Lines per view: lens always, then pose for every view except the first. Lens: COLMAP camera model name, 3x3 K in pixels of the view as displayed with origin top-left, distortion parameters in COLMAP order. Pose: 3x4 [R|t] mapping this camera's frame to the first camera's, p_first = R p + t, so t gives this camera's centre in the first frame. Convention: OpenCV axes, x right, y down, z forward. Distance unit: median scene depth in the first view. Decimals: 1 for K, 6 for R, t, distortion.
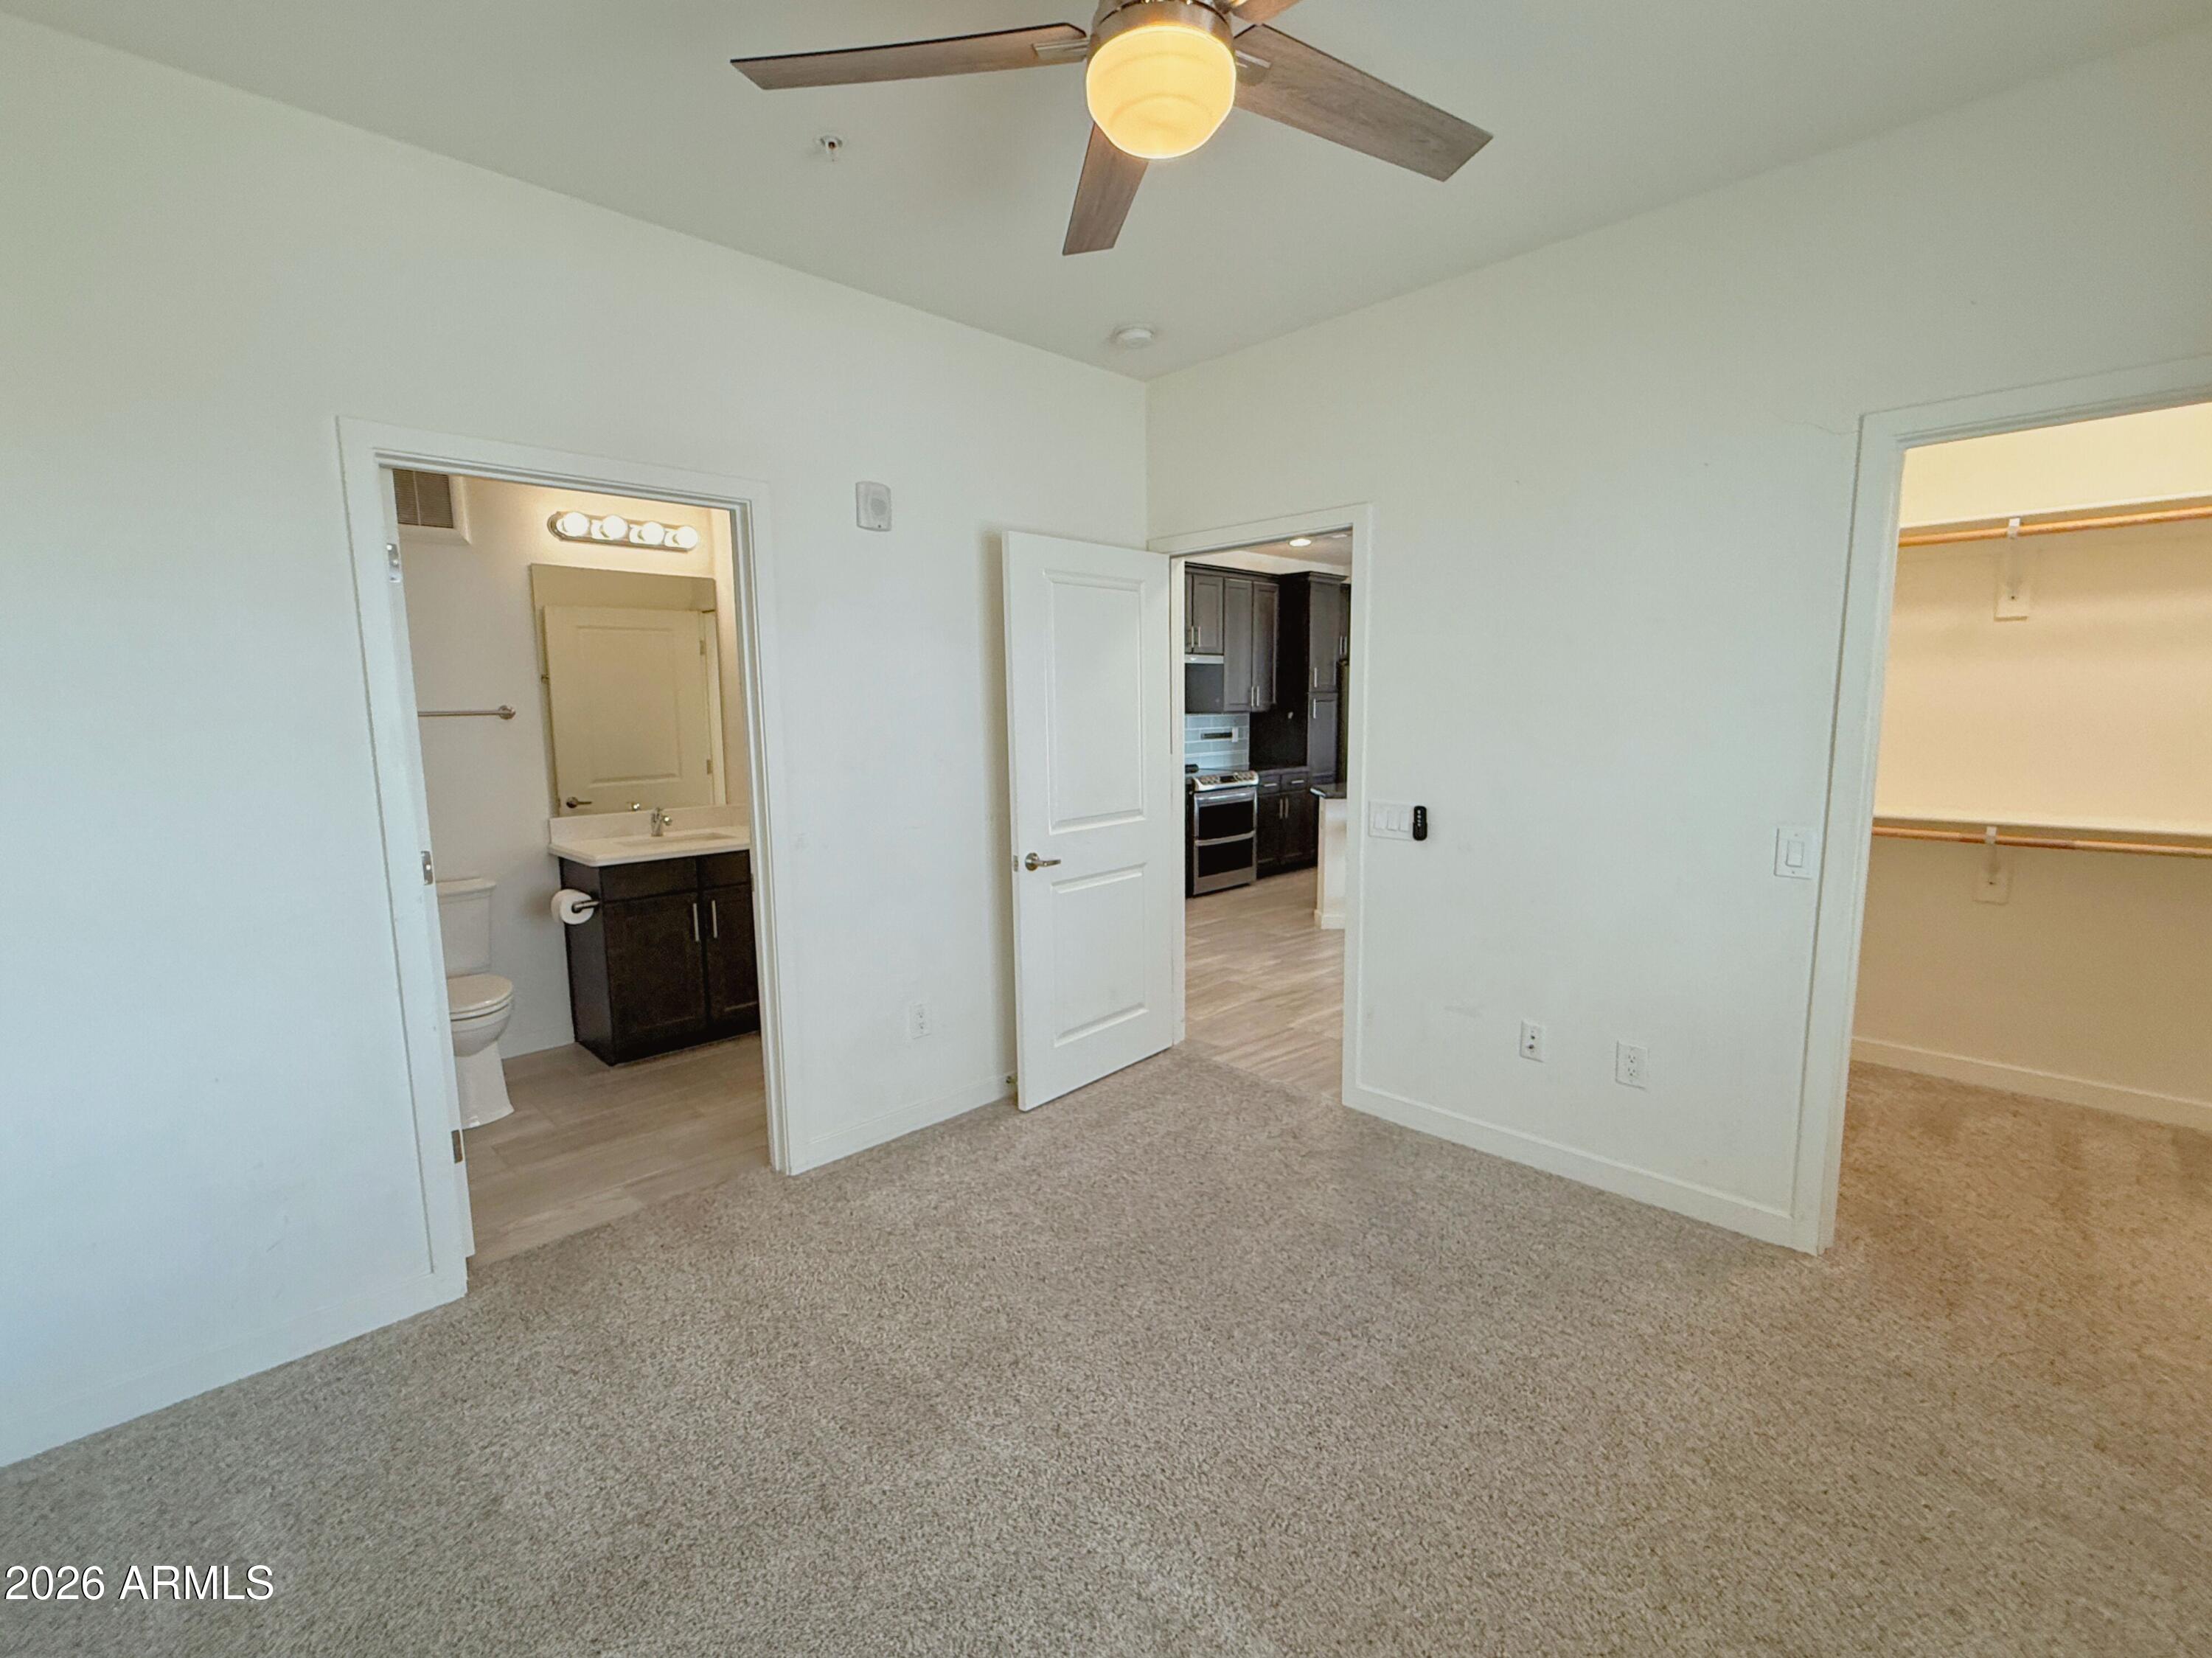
lens RADIAL K [[919.4, 0, 1106.0], [0, 919.4, 829.0], [0, 0, 1]] dist [-0.002309, -0.000180]
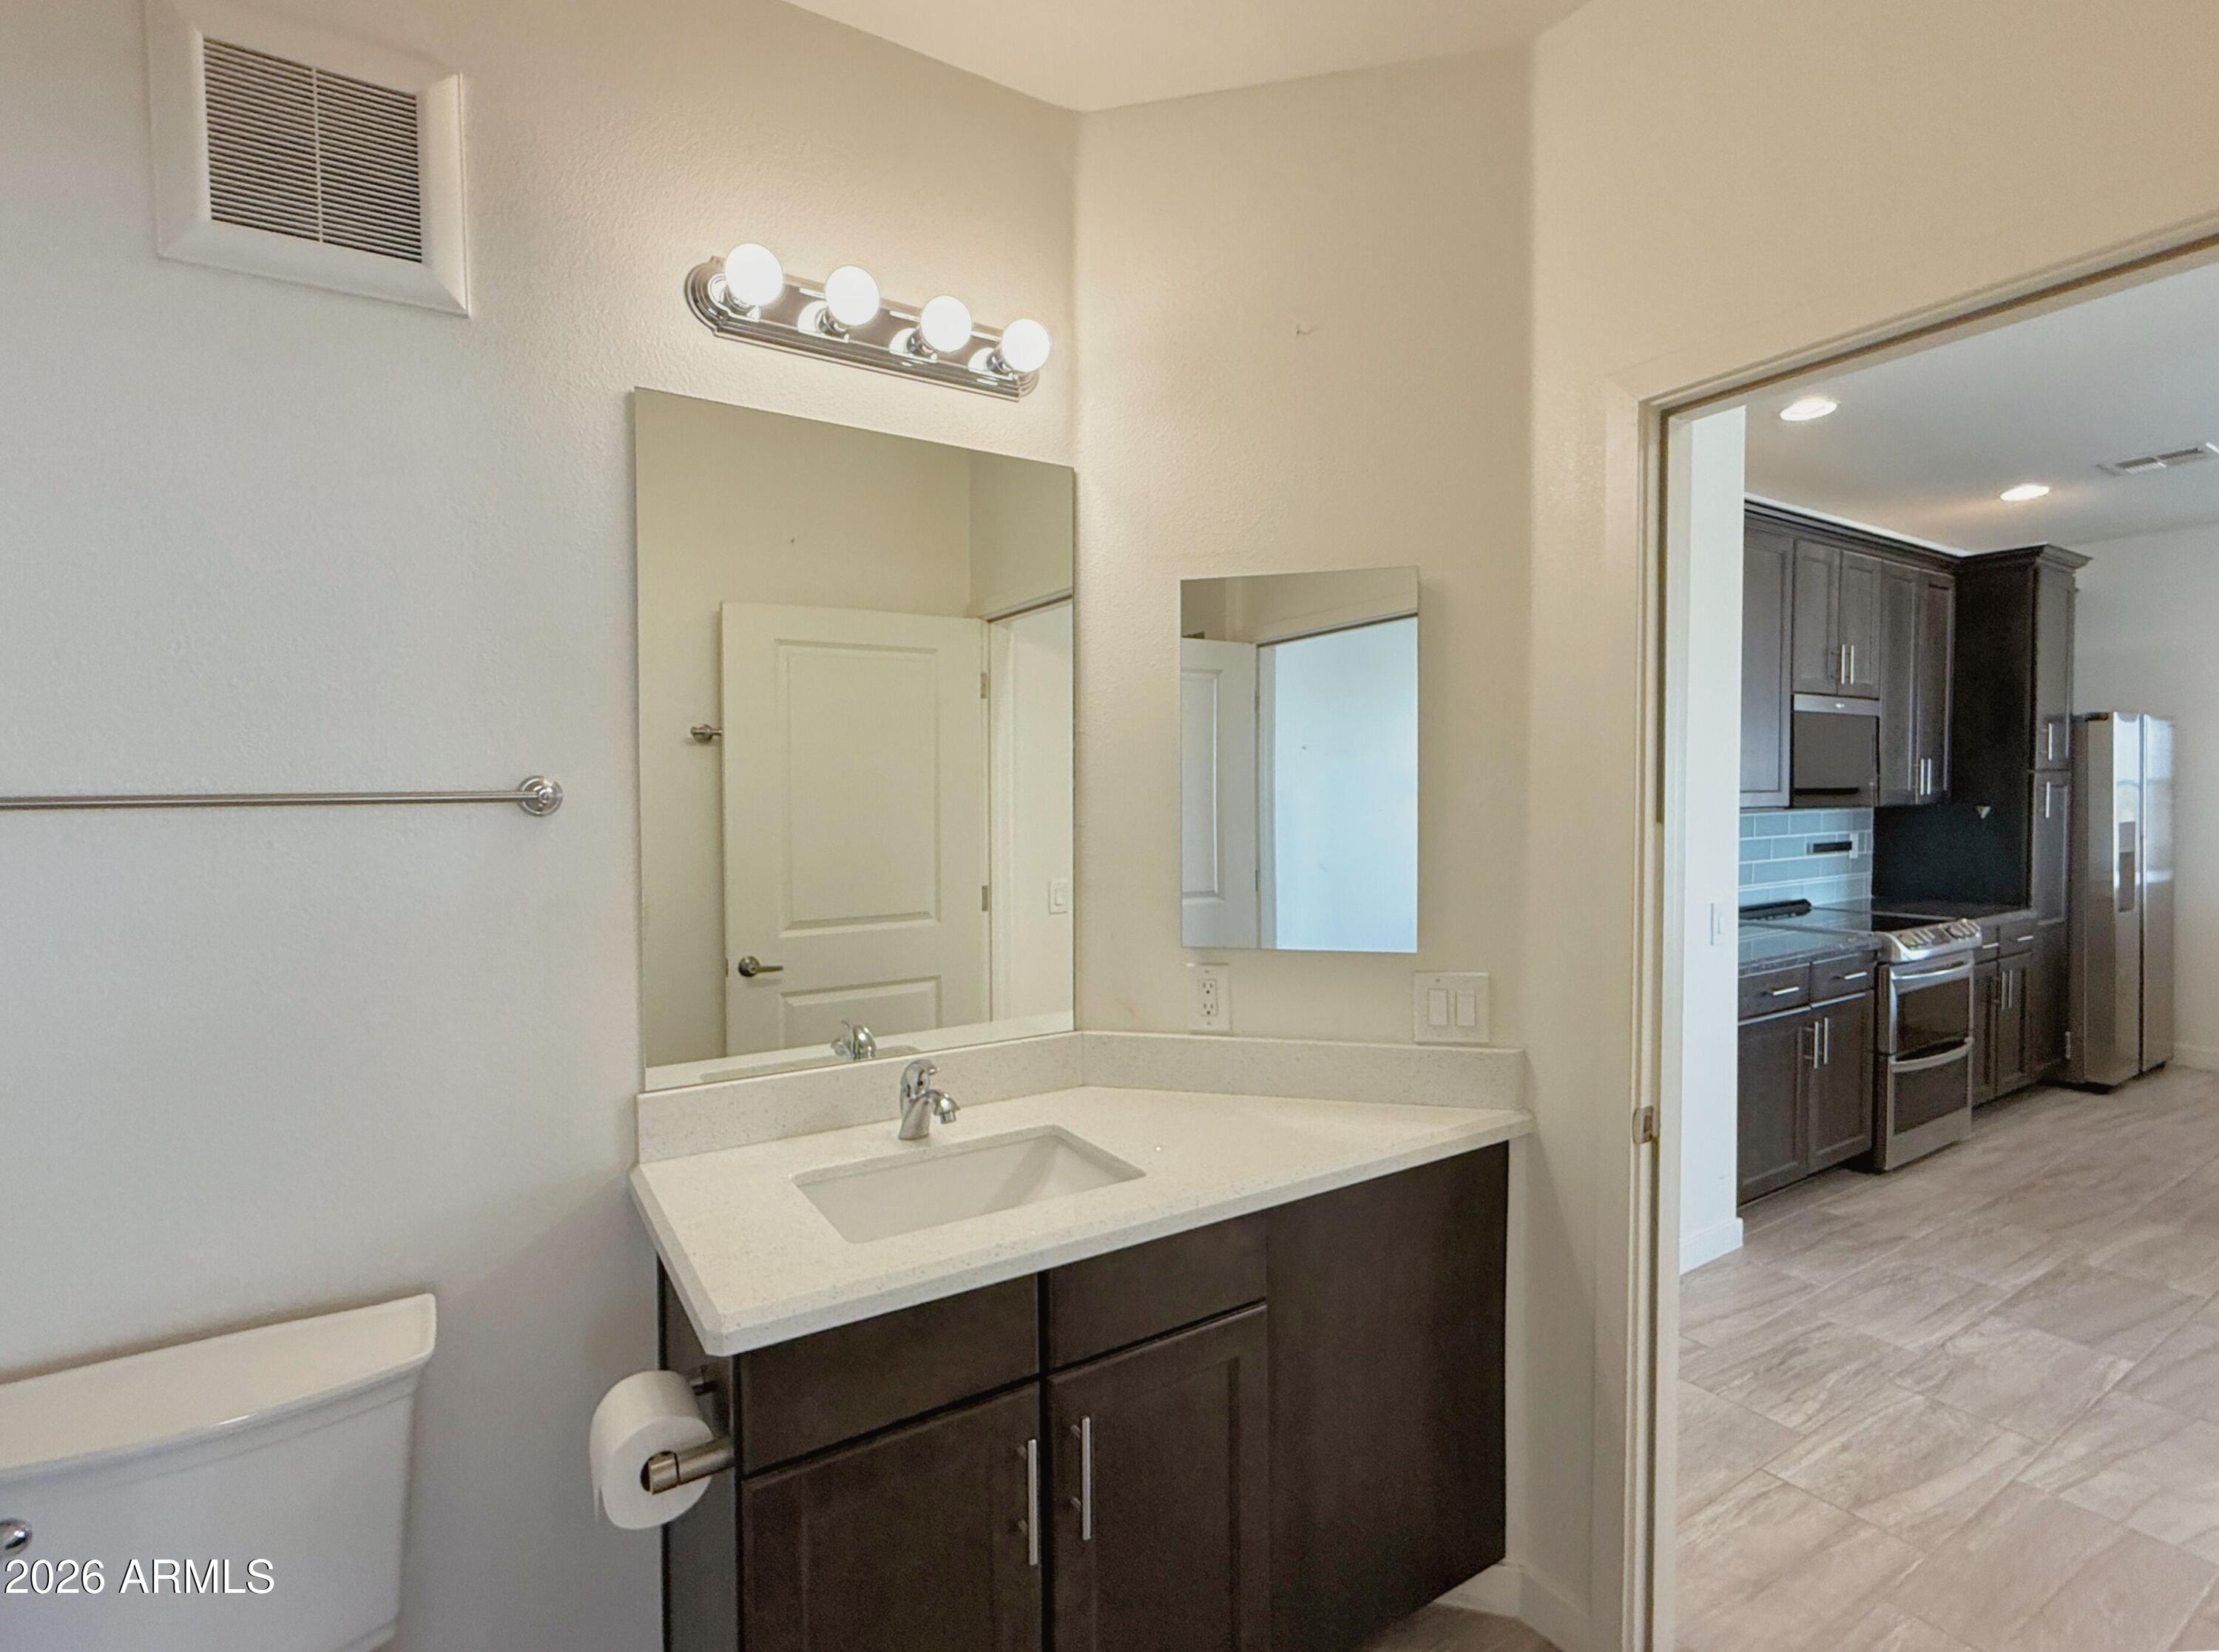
lens RADIAL K [[922.2, 0, 1109.5], [0, 922.2, 826.0], [0, 0, 1]] dist [-0.002309, -0.000180]
pose [[0.979477, 0.011406, -0.201233, -0.219625], [-0.031454, 0.994815, -0.096715, -0.052831], [0.199087, 0.101059, 0.974757, 0.417666]]
